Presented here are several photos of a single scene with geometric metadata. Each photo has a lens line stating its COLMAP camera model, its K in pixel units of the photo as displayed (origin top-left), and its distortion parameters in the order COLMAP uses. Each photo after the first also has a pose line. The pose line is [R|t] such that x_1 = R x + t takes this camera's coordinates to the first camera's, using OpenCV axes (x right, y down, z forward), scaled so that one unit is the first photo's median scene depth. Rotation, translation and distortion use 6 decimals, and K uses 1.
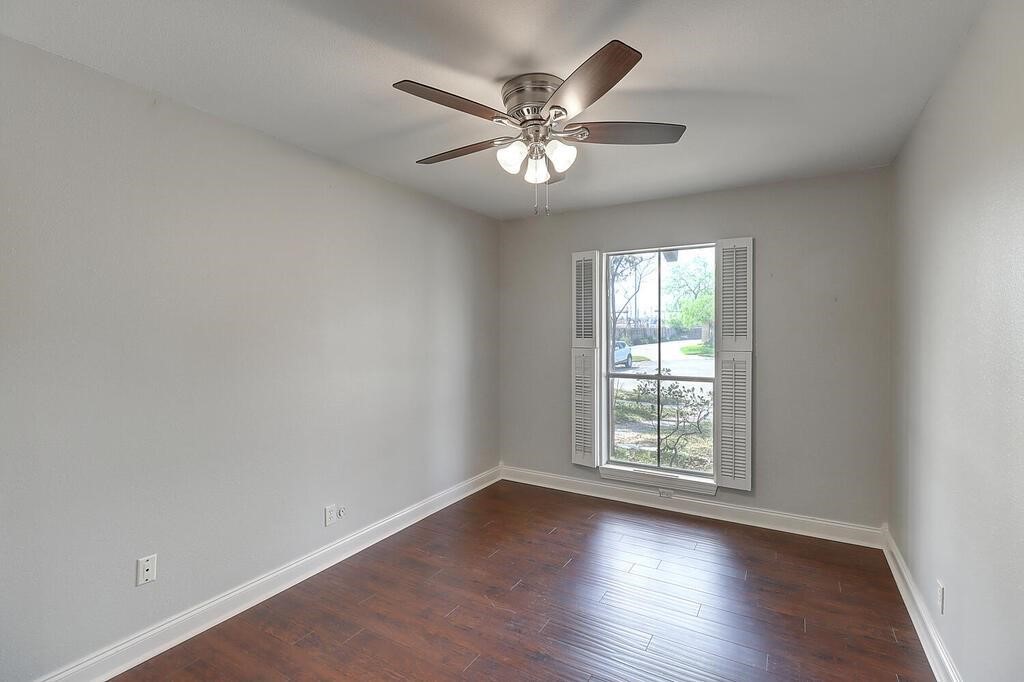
lens RADIAL K [[473.6, 0, 518.0], [0, 473.6, 335.5], [0, 0, 1]] dist [0.004074, -0.000596]
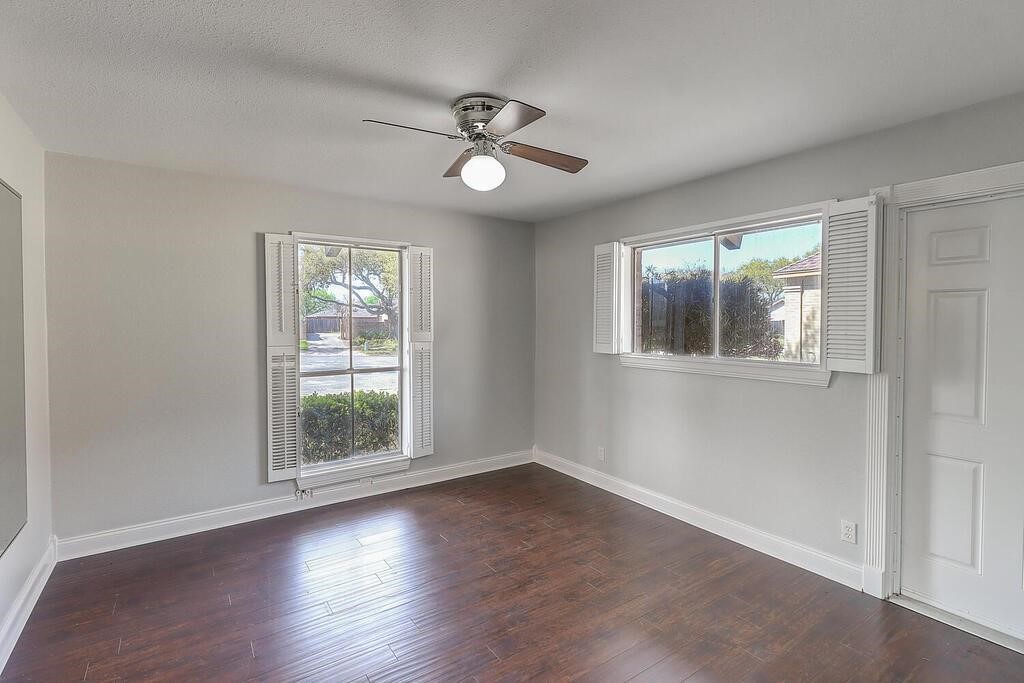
lens RADIAL K [[473.6, 0, 509.1], [0, 473.6, 333.9], [0, 0, 1]] dist [0.004074, -0.000596]
pose [[0.436302, -0.023350, 0.899497, -0.489044], [0.013923, 0.999719, 0.019199, -0.006222], [-0.899692, 0.004147, 0.436505, 0.269321]]
